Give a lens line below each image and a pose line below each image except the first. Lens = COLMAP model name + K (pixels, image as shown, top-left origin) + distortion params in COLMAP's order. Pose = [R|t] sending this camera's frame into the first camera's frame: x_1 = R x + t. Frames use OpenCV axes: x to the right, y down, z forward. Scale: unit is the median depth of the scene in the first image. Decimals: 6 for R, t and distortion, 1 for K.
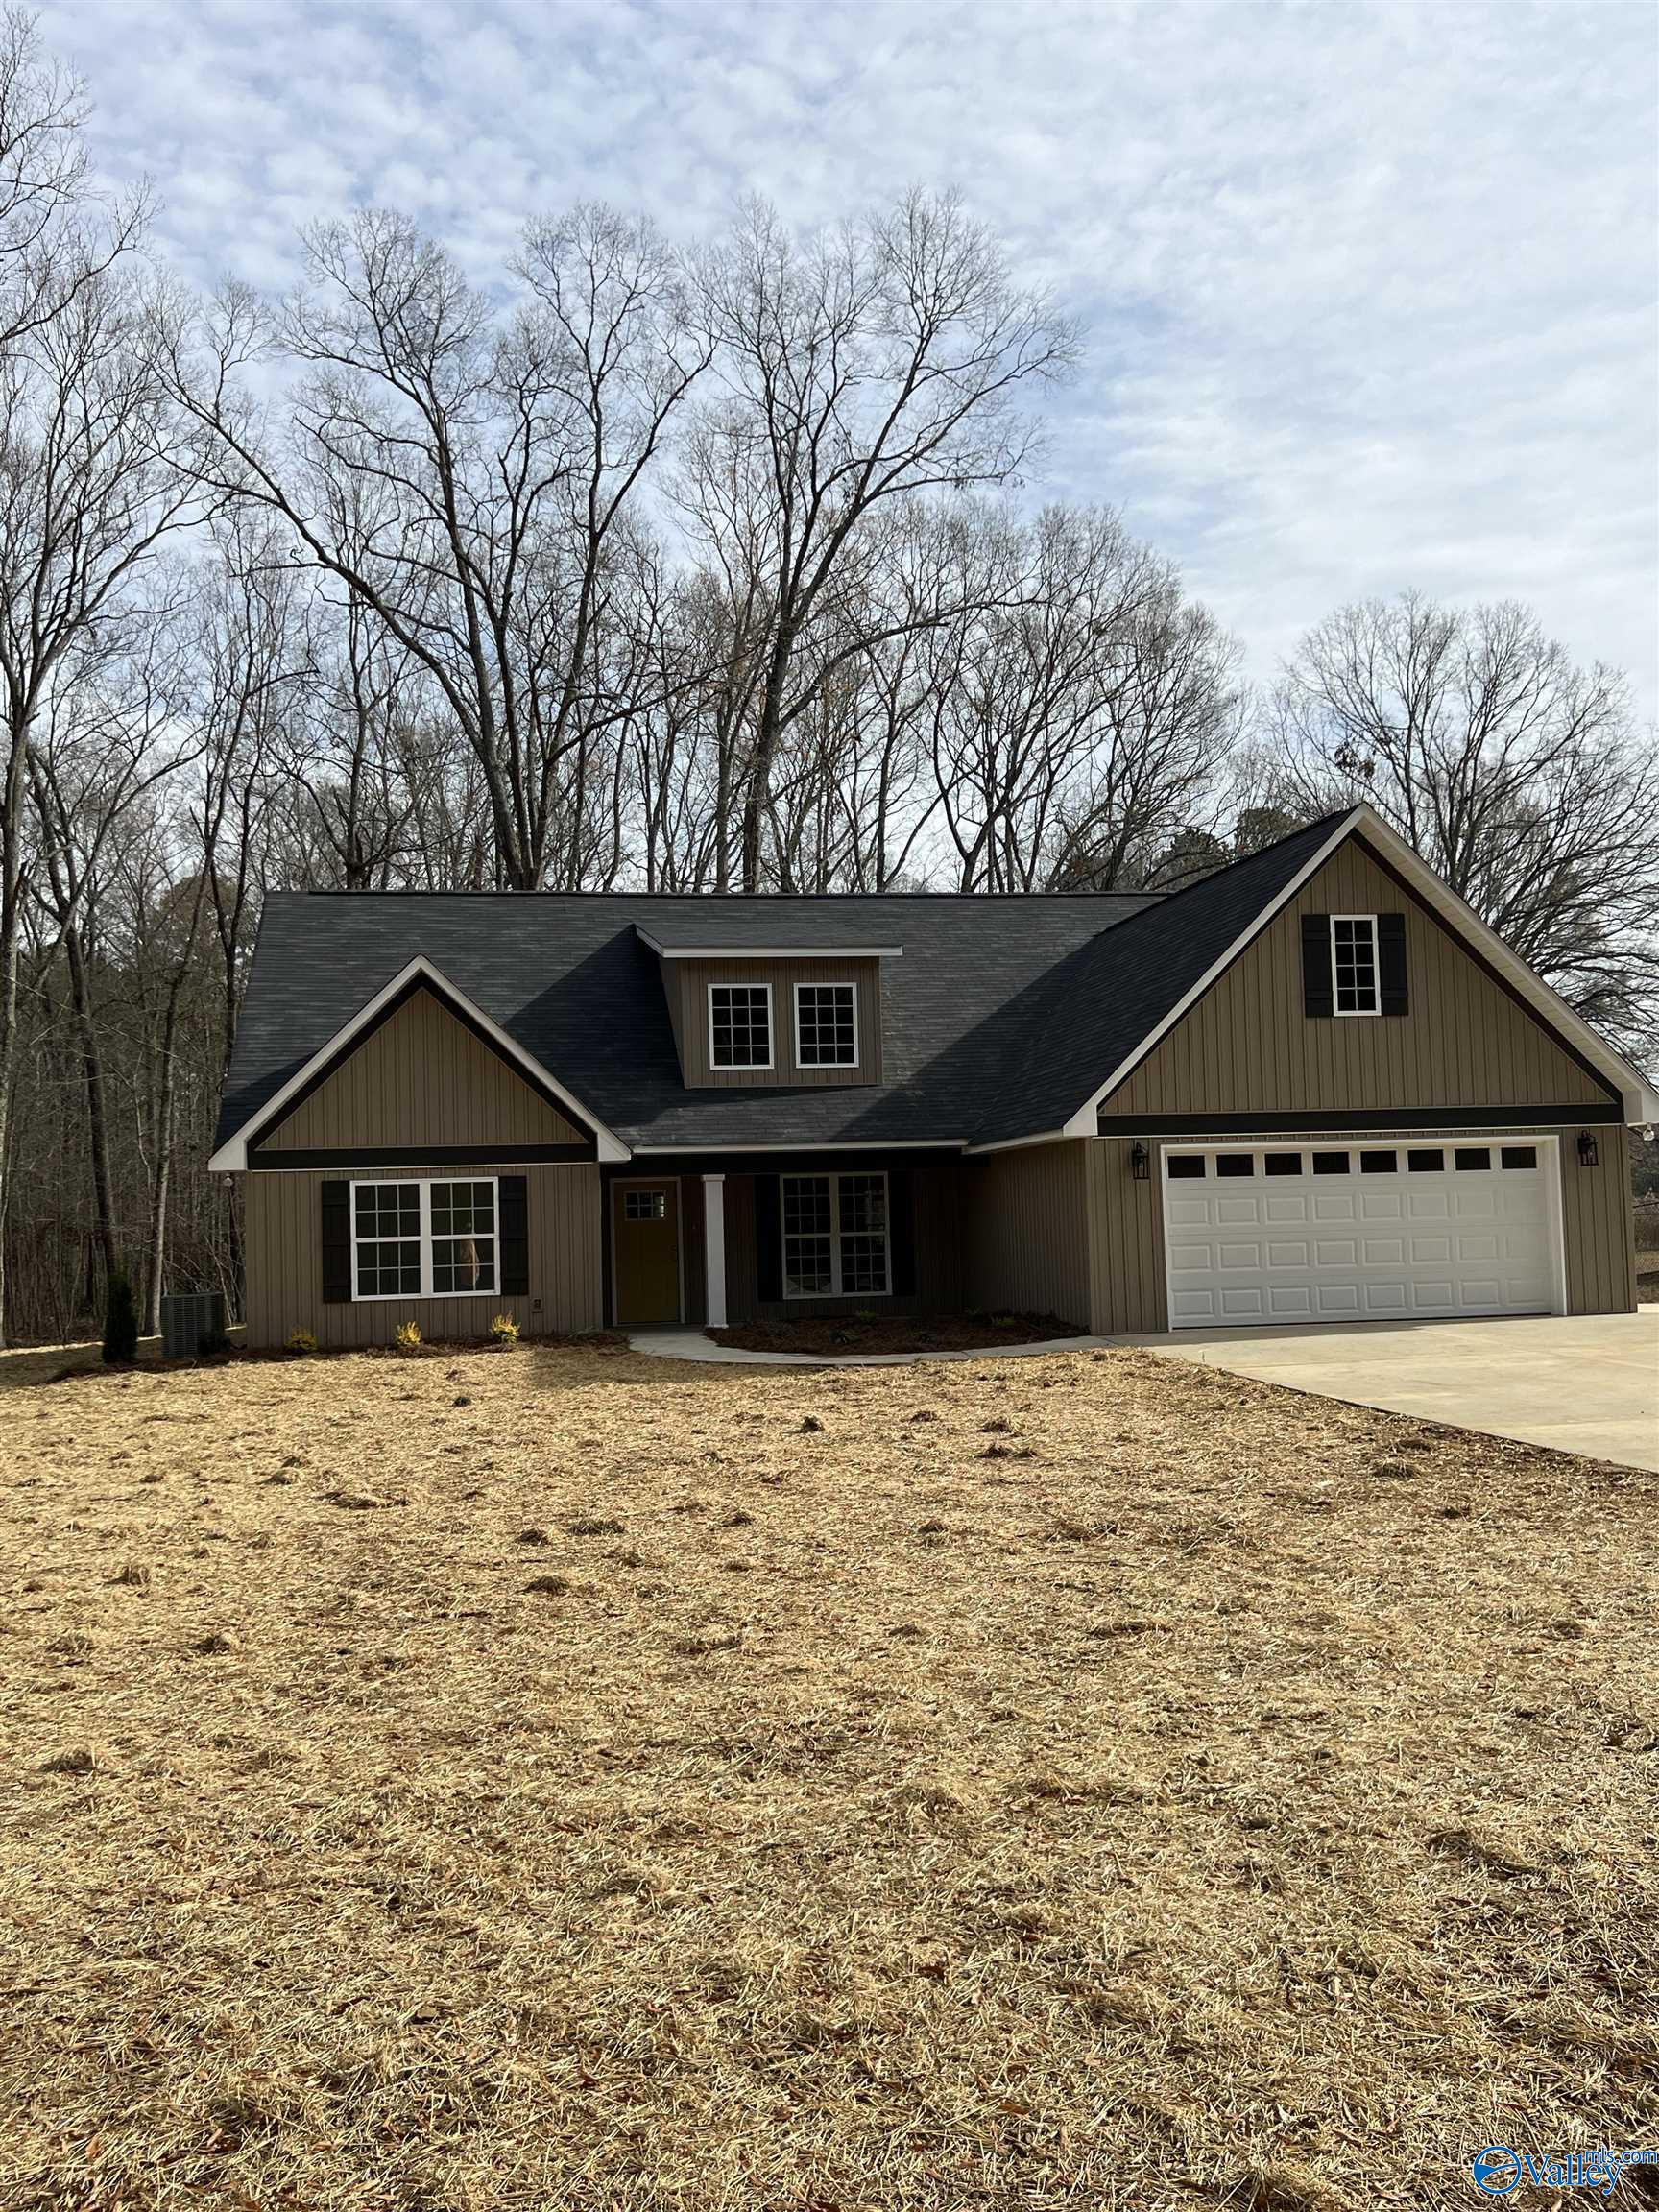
lens RADIAL K [[1896.6, 0, 831.9], [0, 1896.6, 1139.5], [0, 0, 1]] dist [0.068694, -0.045164]
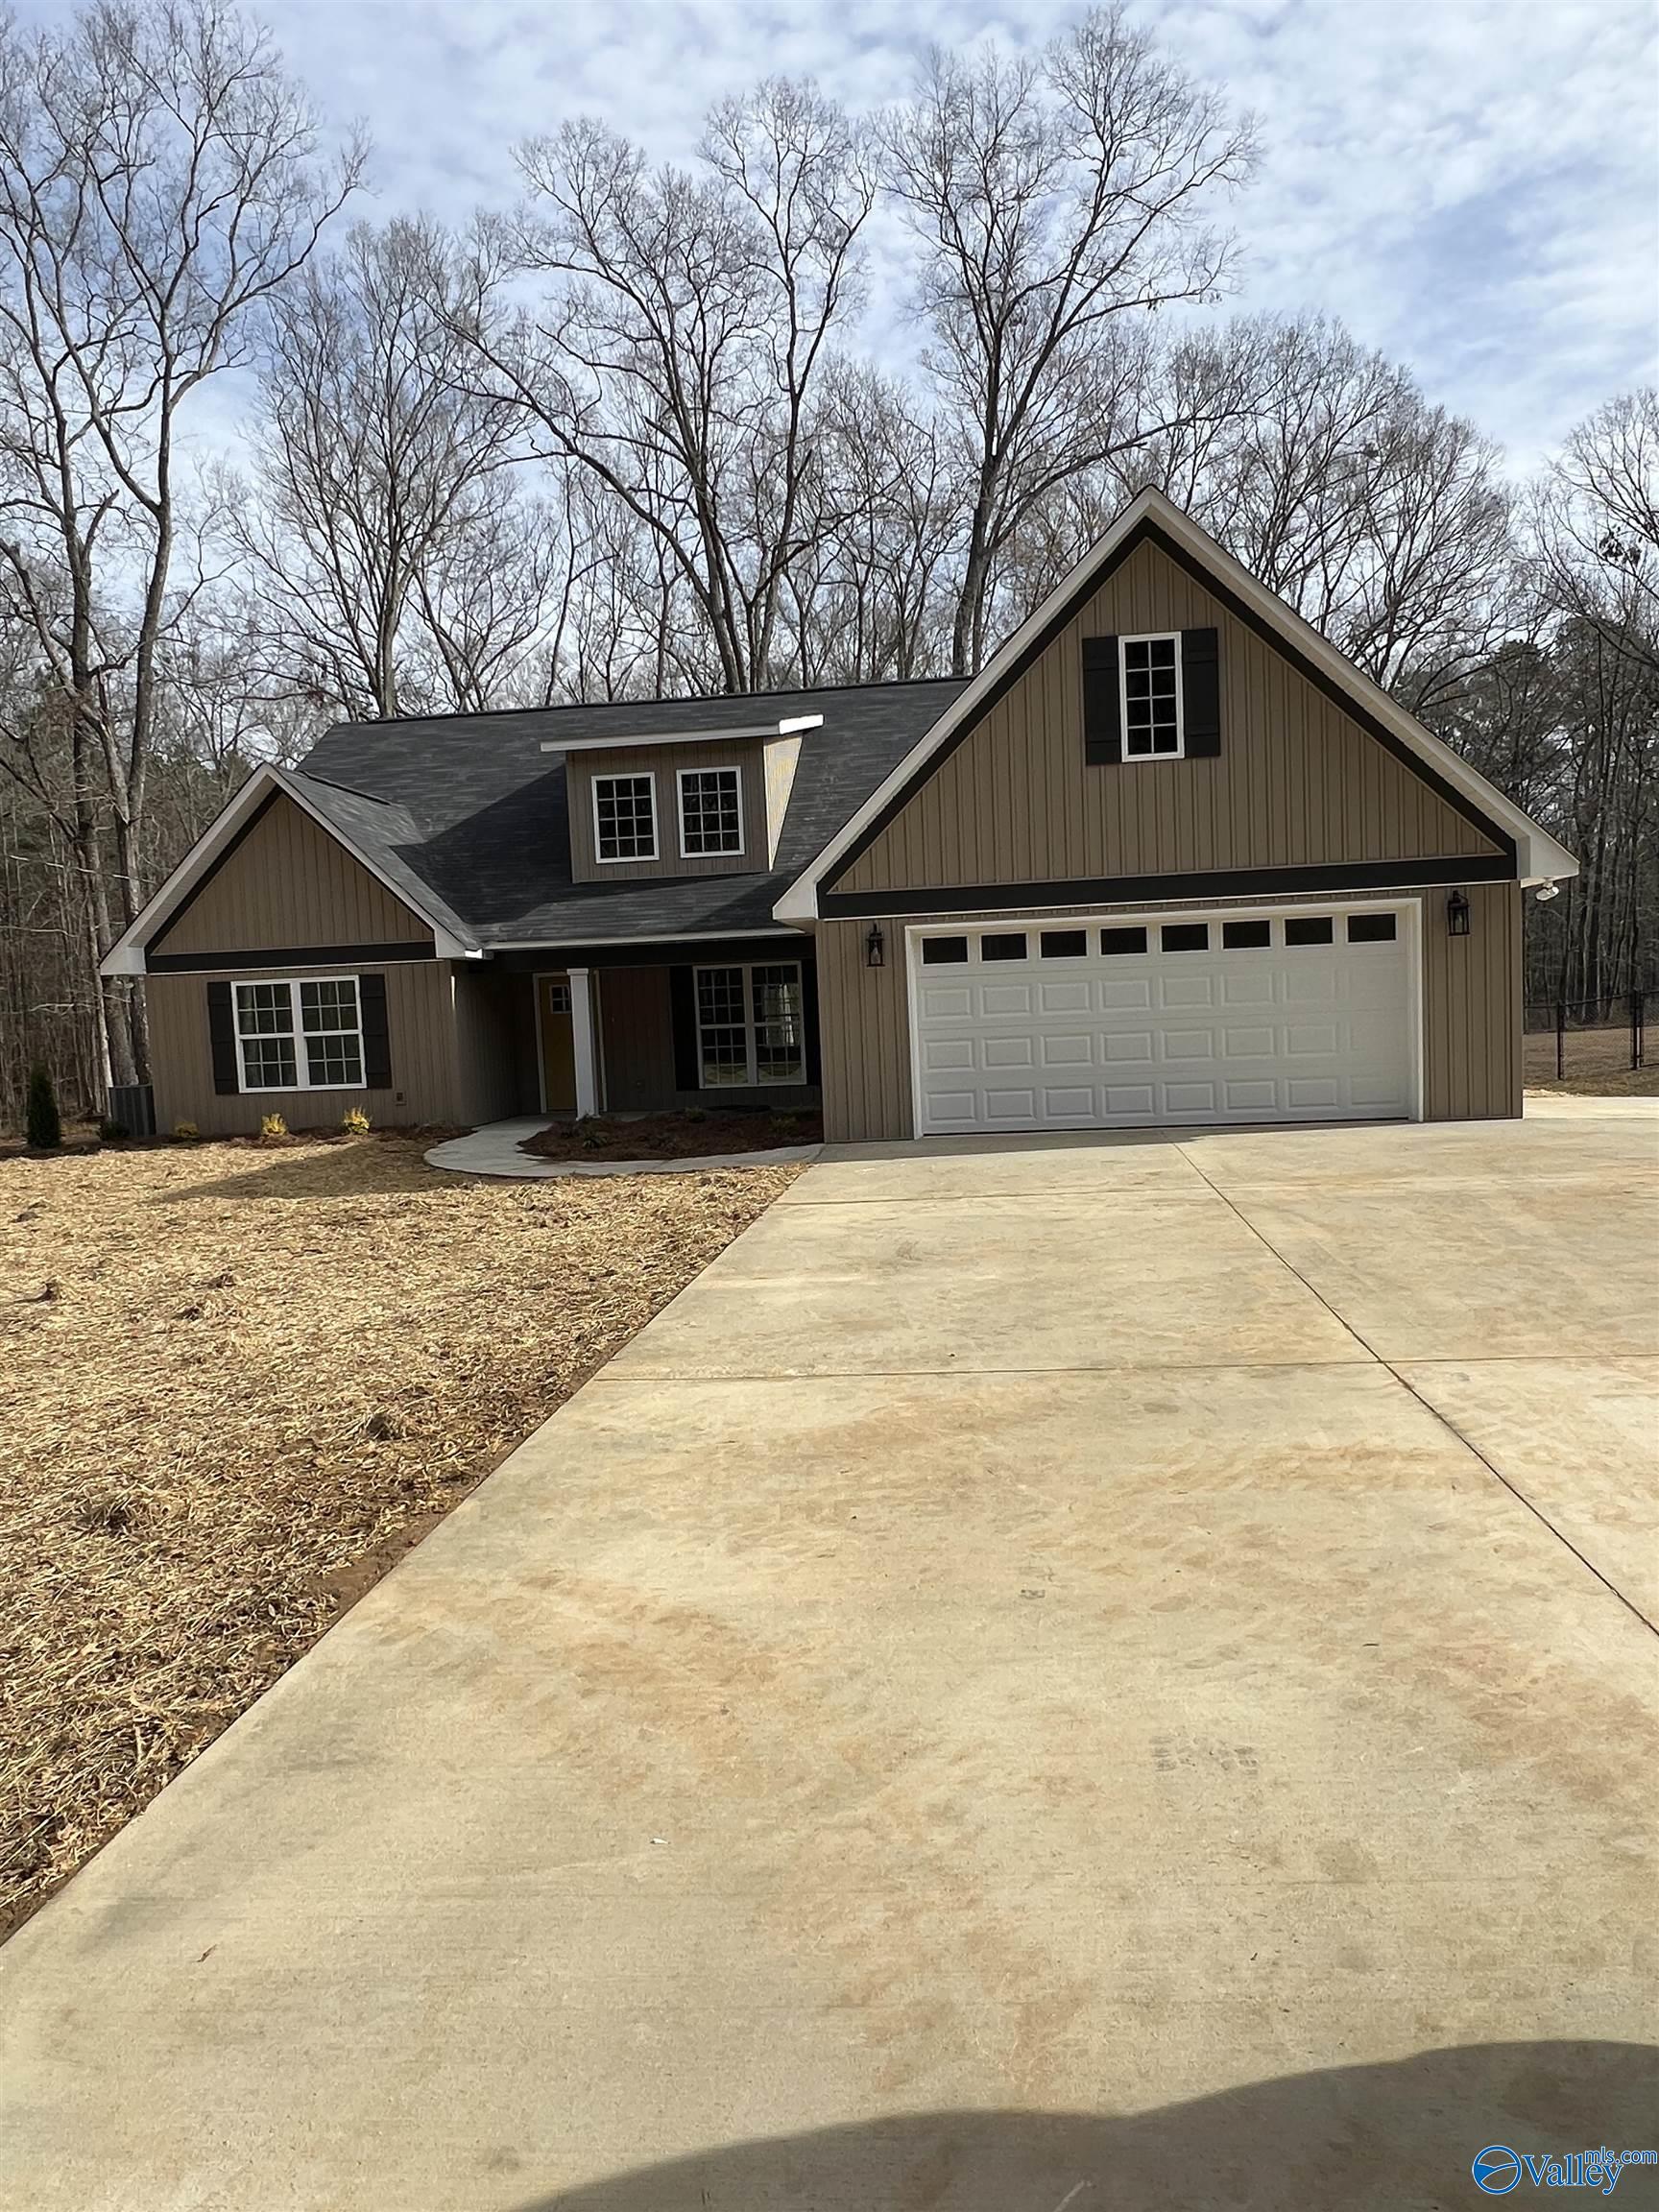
lens RADIAL K [[1398.2, 0, 829.6], [0, 1398.2, 1116.3], [0, 0, 1]] dist [0.000370, 0.003789]
pose [[0.955076, 0.010039, -0.296192, 0.272209], [0.028492, 0.991686, 0.125485, 0.006794], [0.294989, -0.128287, 0.946849, 0.310099]]
